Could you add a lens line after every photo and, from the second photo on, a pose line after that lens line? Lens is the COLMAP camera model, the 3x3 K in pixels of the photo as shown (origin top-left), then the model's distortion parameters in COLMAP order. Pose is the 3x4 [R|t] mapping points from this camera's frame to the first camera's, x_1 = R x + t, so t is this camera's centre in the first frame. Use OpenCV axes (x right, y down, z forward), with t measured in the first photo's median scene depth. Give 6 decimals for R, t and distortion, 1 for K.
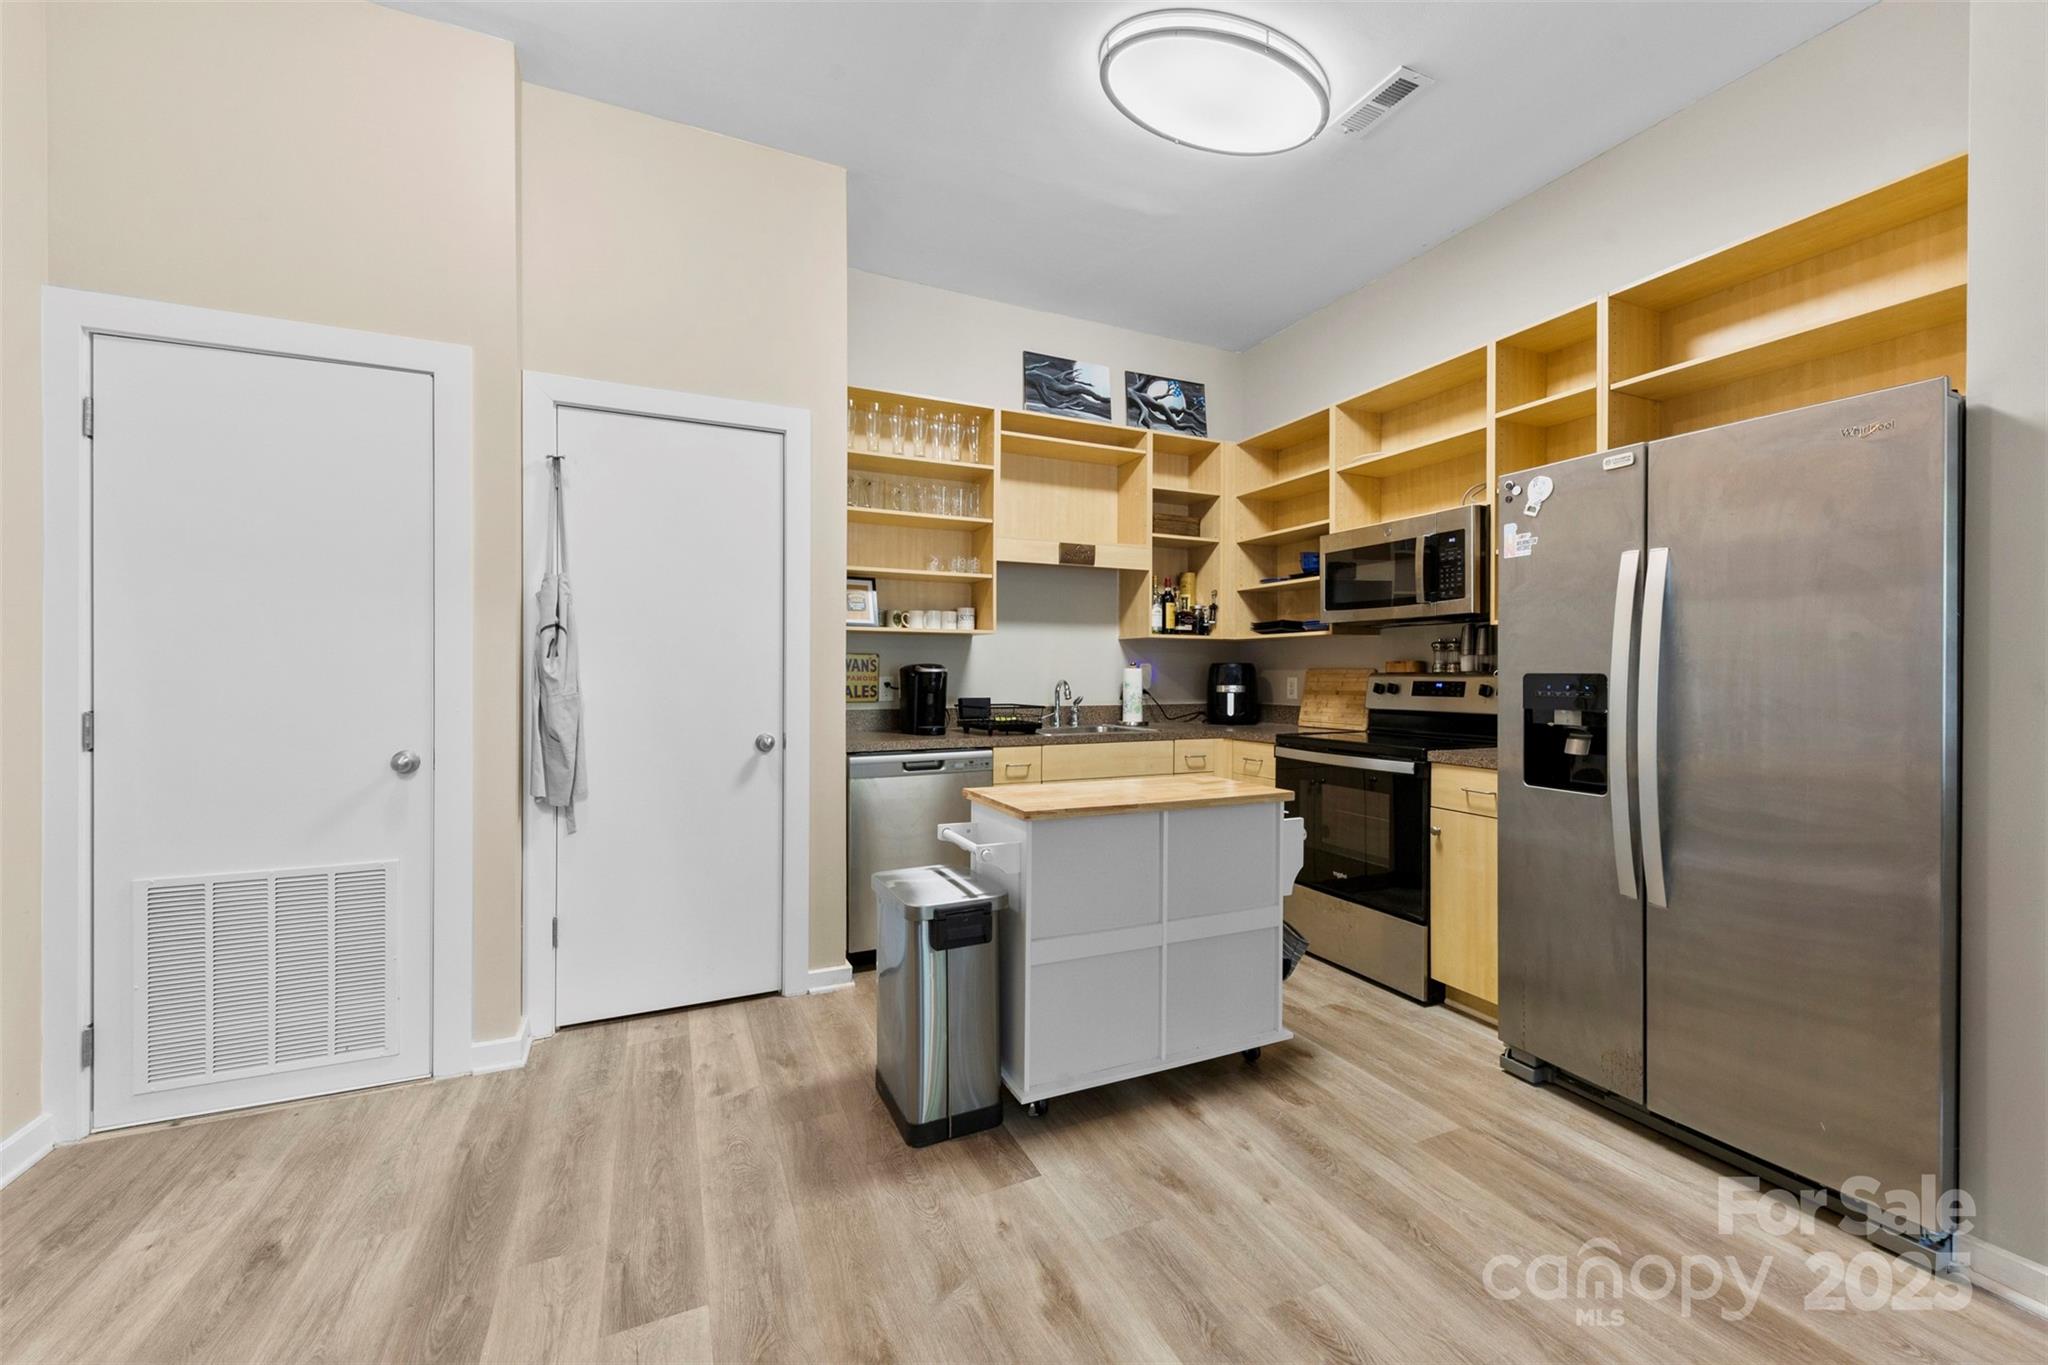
lens RADIAL K [[797.1, 0, 1028.2], [0, 797.1, 672.5], [0, 0, 1]] dist [0.010220, -0.000057]
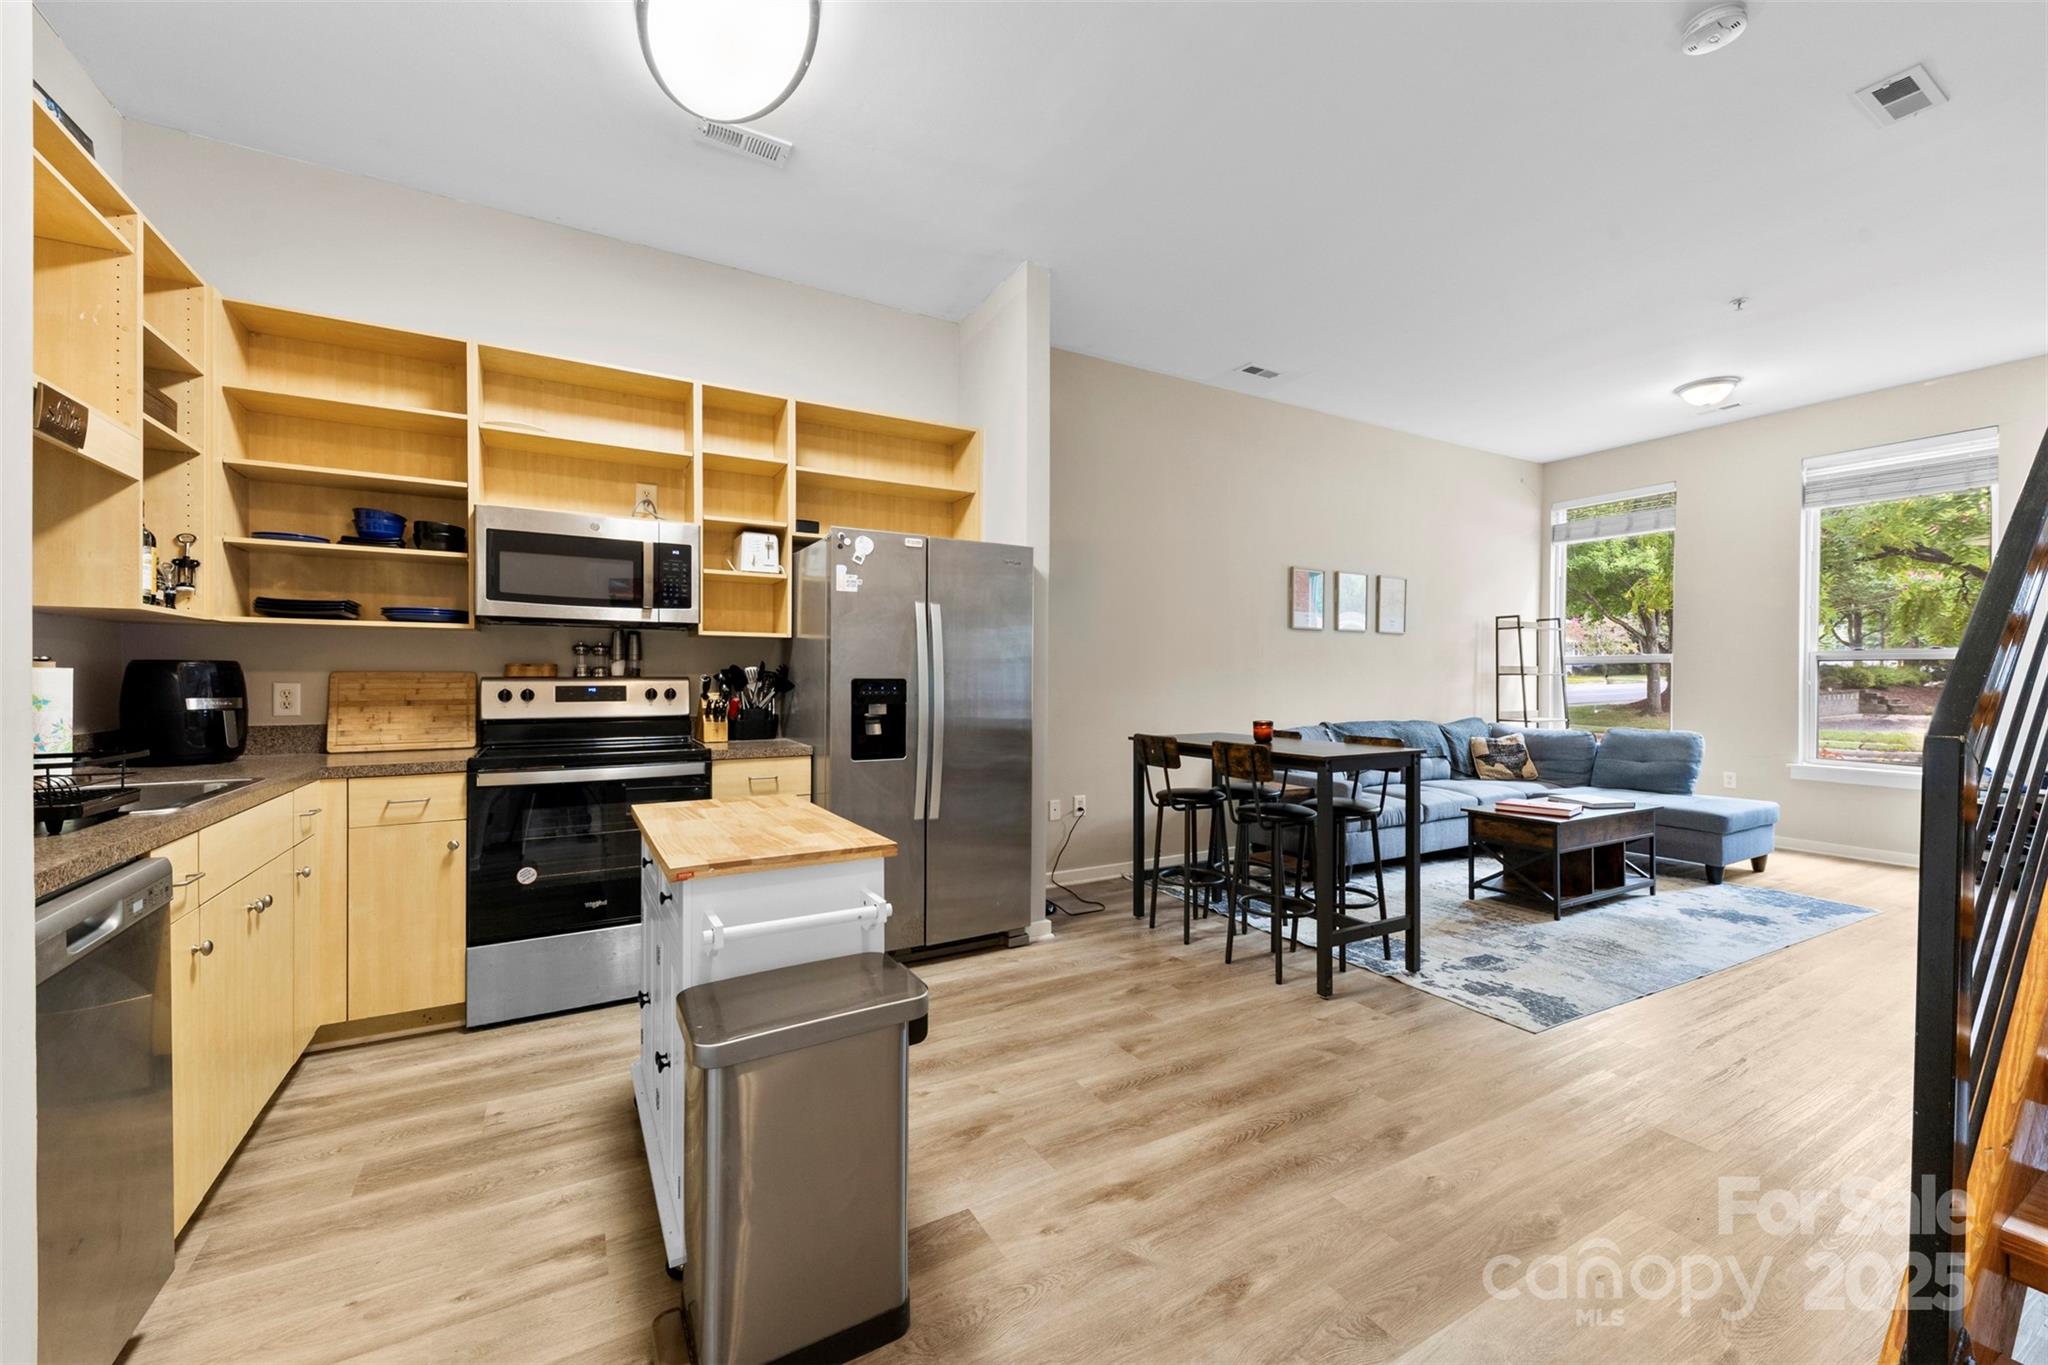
lens RADIAL K [[801.6, 0, 1038.2], [0, 801.6, 681.7], [0, 0, 1]] dist [0.022201, -0.008081]
pose [[-0.094834, -0.006412, 0.995472, -0.470591], [-0.003145, 0.999976, 0.006142, -0.001779], [-0.995488, -0.002548, -0.094852, 0.503807]]
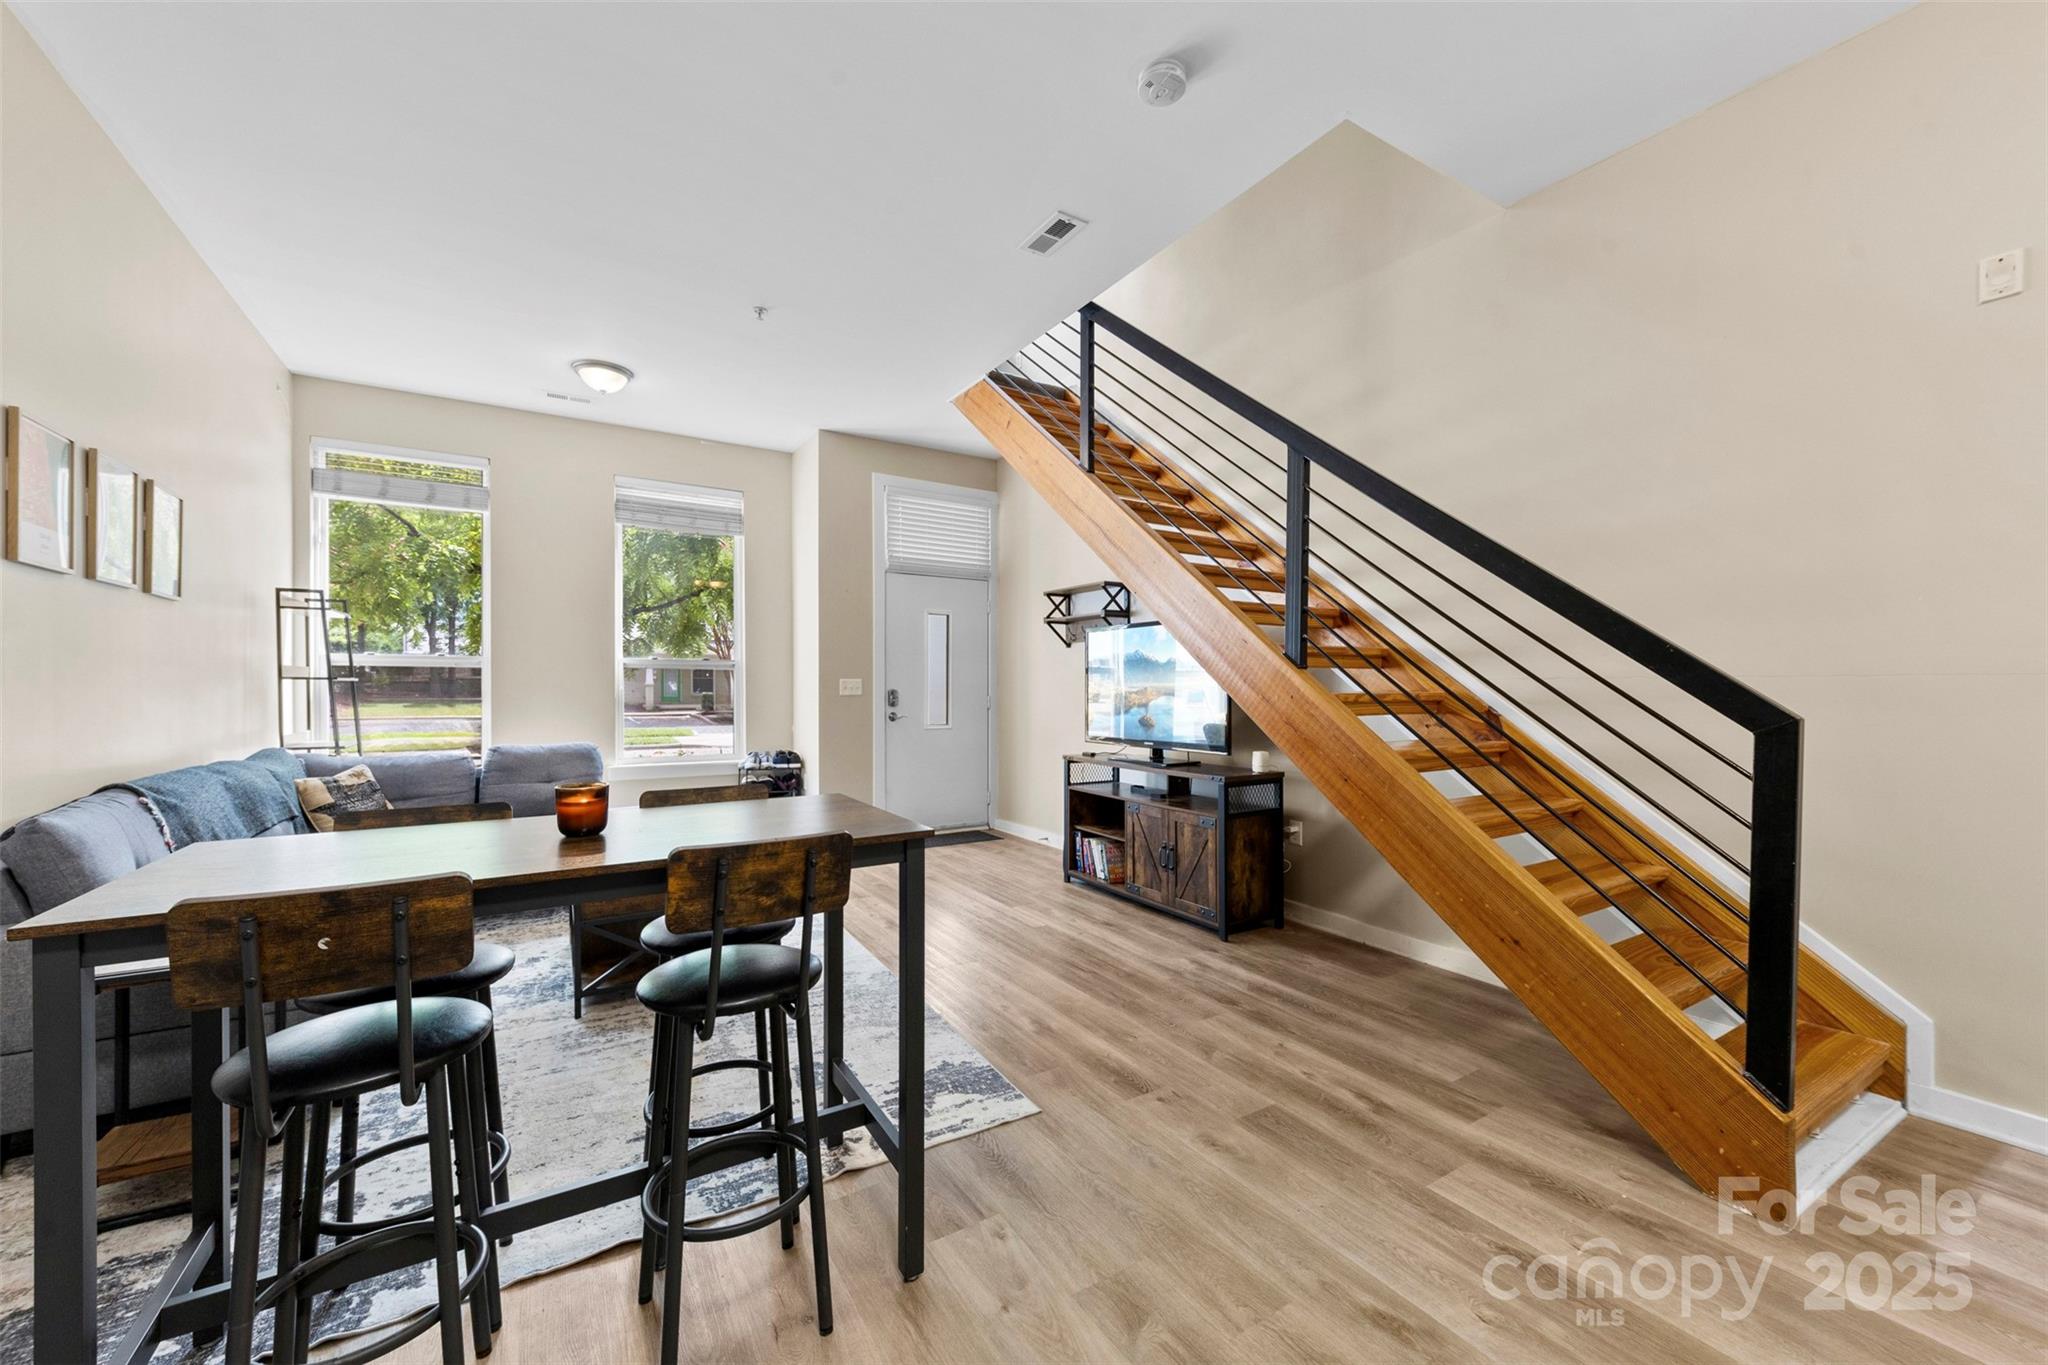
lens RADIAL K [[780.8, 0, 1027.2], [0, 780.8, 692.0], [0, 0, 1]] dist [0.011131, 0.000021]
pose [[-0.992623, -0.000365, -0.121245, 0.285669], [-0.001301, 0.999970, 0.007644, -0.000050], [0.121238, 0.007745, -0.992593, 0.565872]]
